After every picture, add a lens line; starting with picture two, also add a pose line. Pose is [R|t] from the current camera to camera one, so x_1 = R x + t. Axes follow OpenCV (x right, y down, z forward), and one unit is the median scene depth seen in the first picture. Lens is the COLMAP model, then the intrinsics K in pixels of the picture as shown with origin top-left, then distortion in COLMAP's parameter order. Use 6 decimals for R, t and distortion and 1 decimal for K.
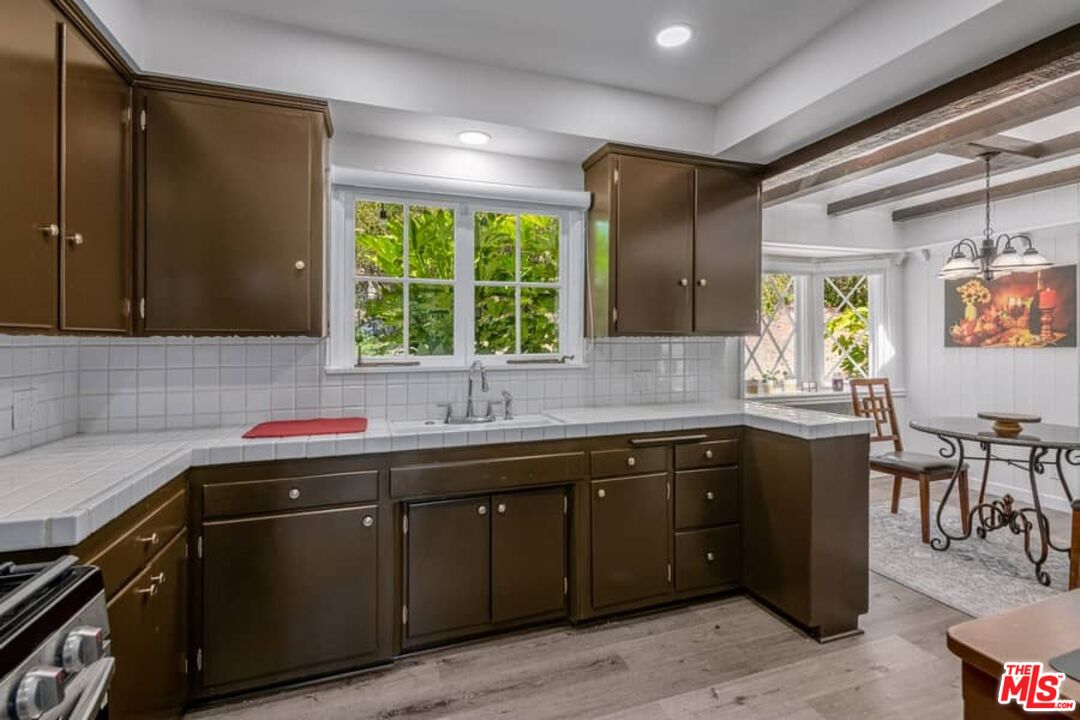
lens RADIAL K [[504.0, 0, 568.3], [0, 504.0, 344.2], [0, 0, 1]] dist [0.005613, -0.001787]
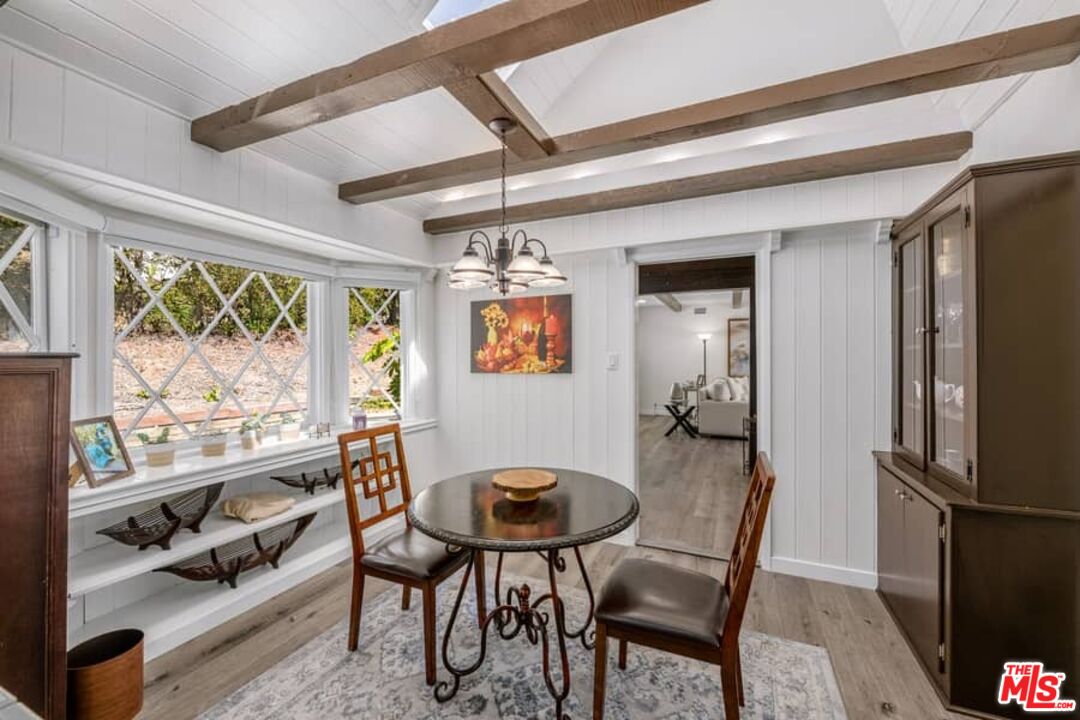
lens RADIAL K [[434.6, 0, 545.5], [0, 434.6, 358.3], [0, 0, 1]] dist [-0.002787, 0.000537]
pose [[0.712935, 0.000314, 0.701230, 0.323832], [0.002251, 0.999994, -0.002736, -0.022049], [-0.701226, 0.003529, 0.712930, 0.381528]]
